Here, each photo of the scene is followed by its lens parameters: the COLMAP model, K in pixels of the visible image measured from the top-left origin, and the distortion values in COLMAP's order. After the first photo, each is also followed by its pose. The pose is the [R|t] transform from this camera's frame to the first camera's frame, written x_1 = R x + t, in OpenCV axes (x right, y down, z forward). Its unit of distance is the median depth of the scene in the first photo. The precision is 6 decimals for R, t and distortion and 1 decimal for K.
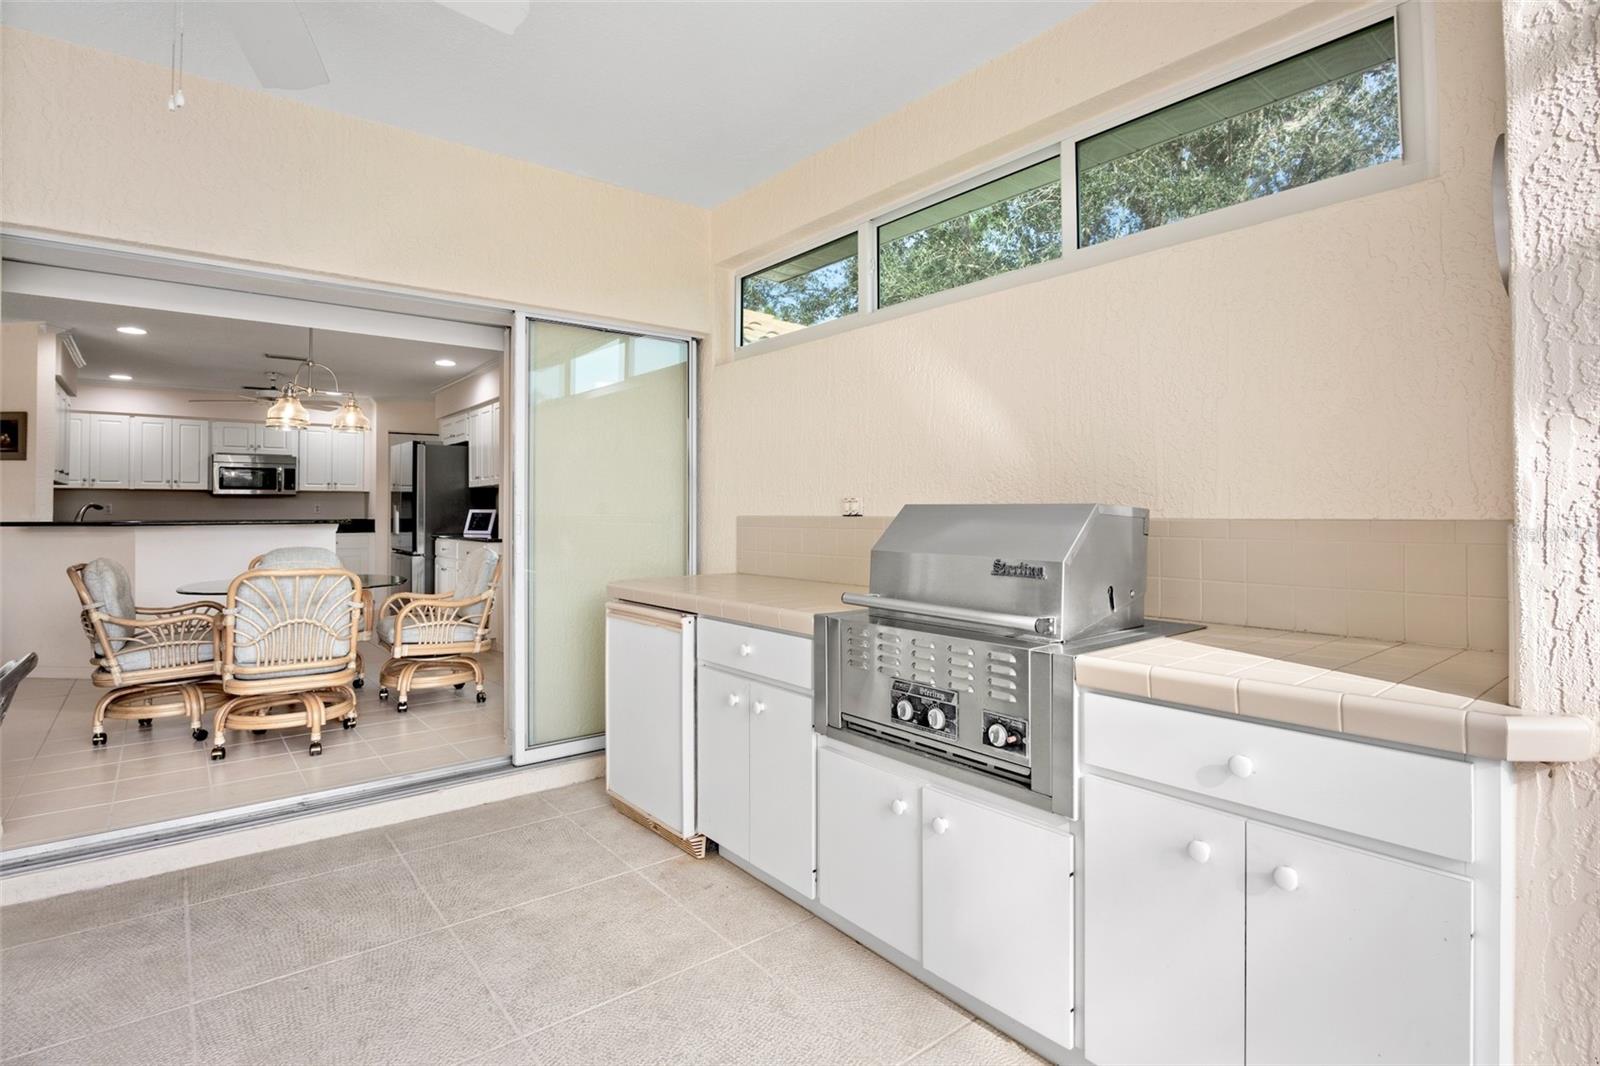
lens RADIAL K [[791.2, 0, 797.1], [0, 791.2, 500.7], [0, 0, 1]] dist [-0.012463, -0.001252]
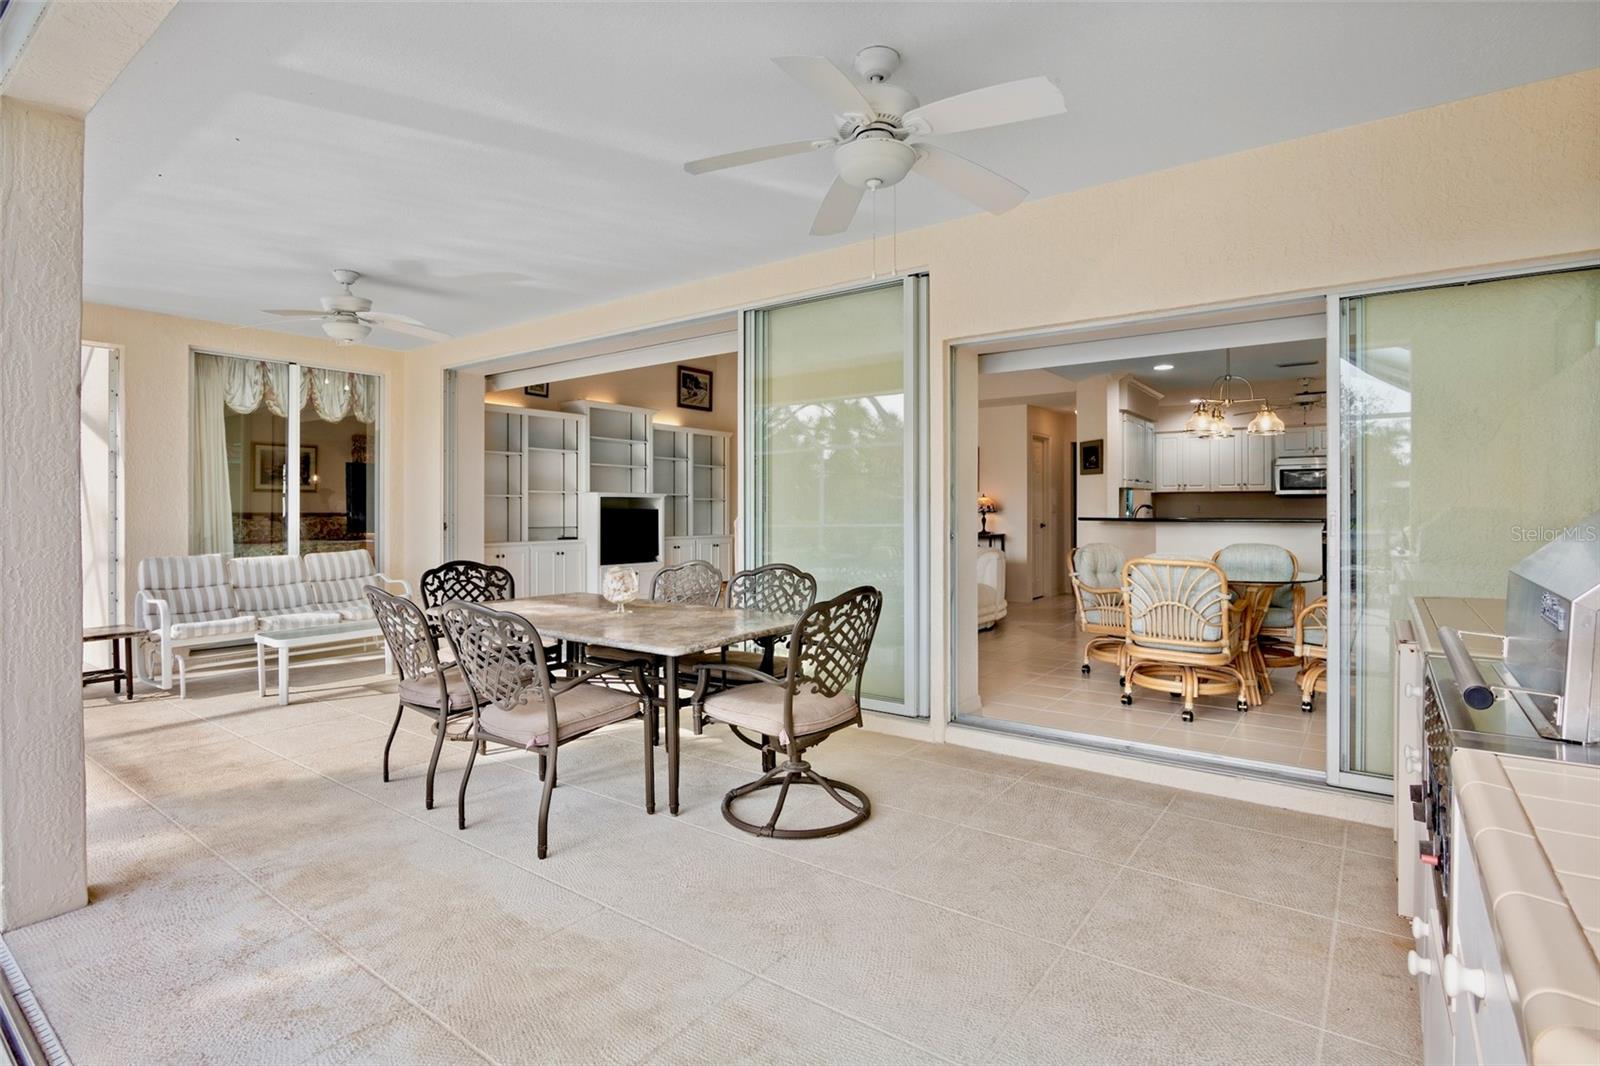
lens RADIAL K [[791.2, 0, 799.4], [0, 791.2, 517.0], [0, 0, 1]] dist [-0.012463, -0.001252]
pose [[0.260801, 0.011221, -0.965327, 0.366464], [0.010347, 0.999843, 0.014418, 0.000016], [0.965337, -0.013748, 0.260644, 0.155438]]
